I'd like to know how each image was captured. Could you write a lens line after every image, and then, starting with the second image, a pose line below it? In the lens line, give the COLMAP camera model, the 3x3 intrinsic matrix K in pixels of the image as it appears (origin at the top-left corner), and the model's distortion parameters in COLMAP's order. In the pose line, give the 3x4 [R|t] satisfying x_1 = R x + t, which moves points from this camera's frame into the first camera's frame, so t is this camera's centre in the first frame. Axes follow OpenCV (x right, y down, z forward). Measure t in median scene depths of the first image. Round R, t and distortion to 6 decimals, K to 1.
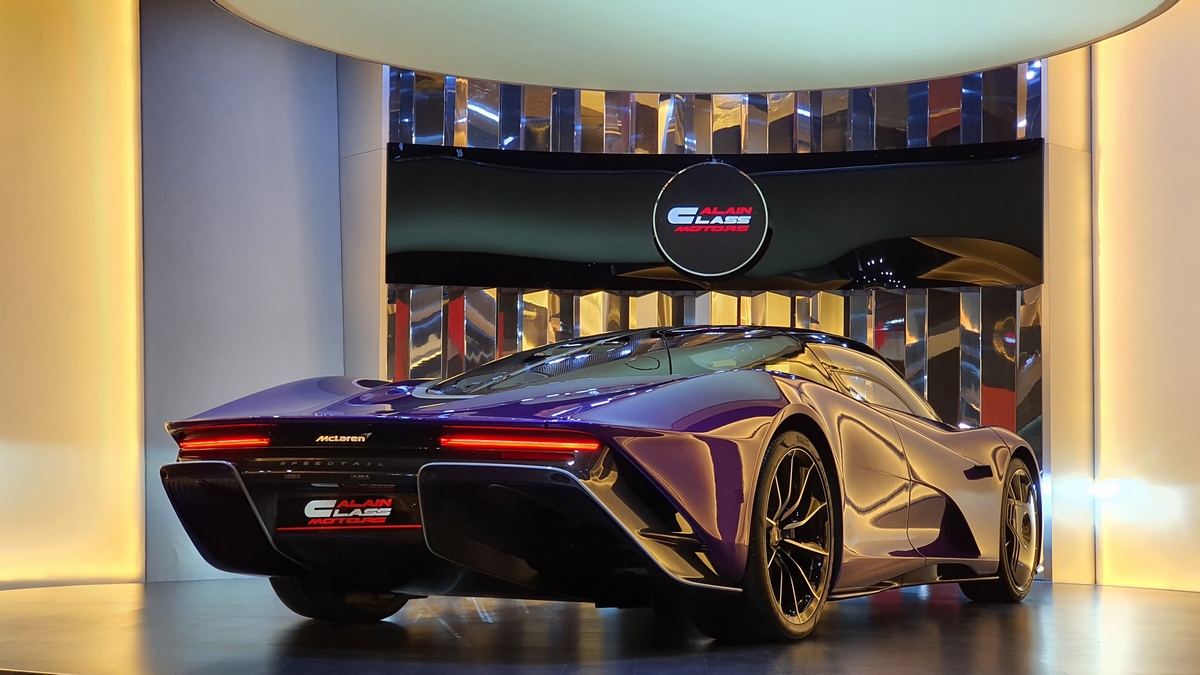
lens RADIAL K [[1773.2, 0, 600.0], [0, 1773.2, 337.5], [0, 0, 1]] dist [-0.150730, 2.139821]
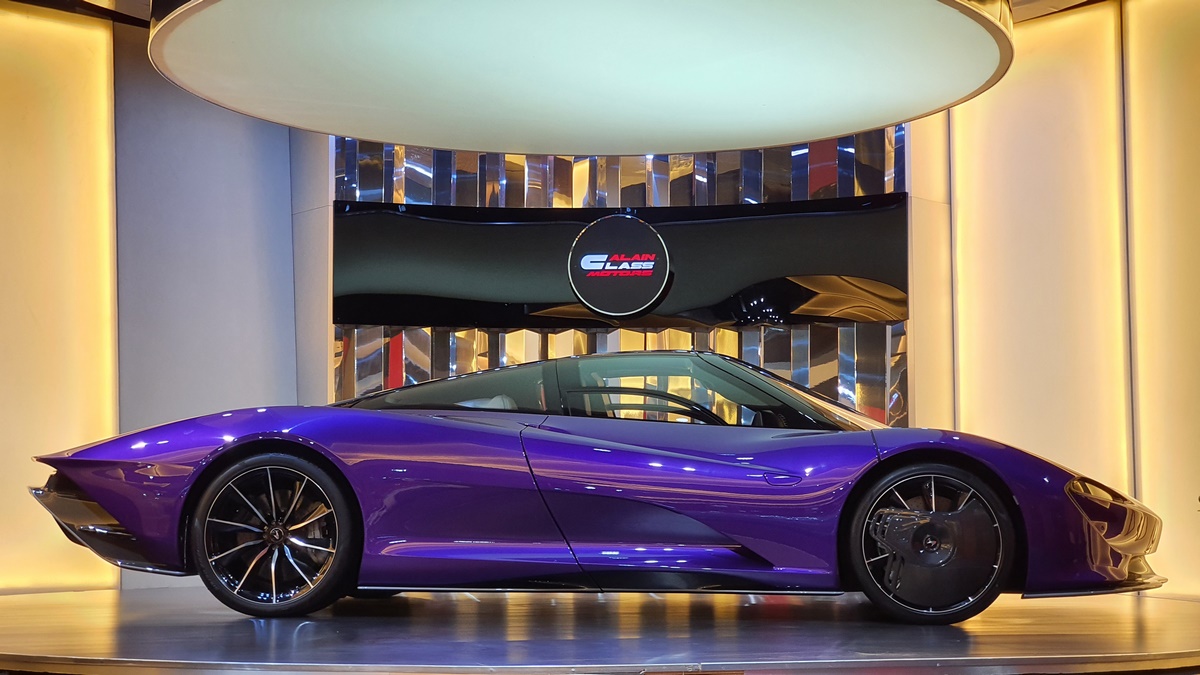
lens RADIAL K [[1773.2, 0, 600.0], [0, 1773.2, 337.5], [0, 0, 1]] dist [-0.150730, 2.139821]
pose [[0.999527, -0.010643, 0.028846, 0.017012], [0.011368, 0.999621, -0.025077, 0.008255], [-0.028568, 0.025393, 0.999269, -0.136957]]
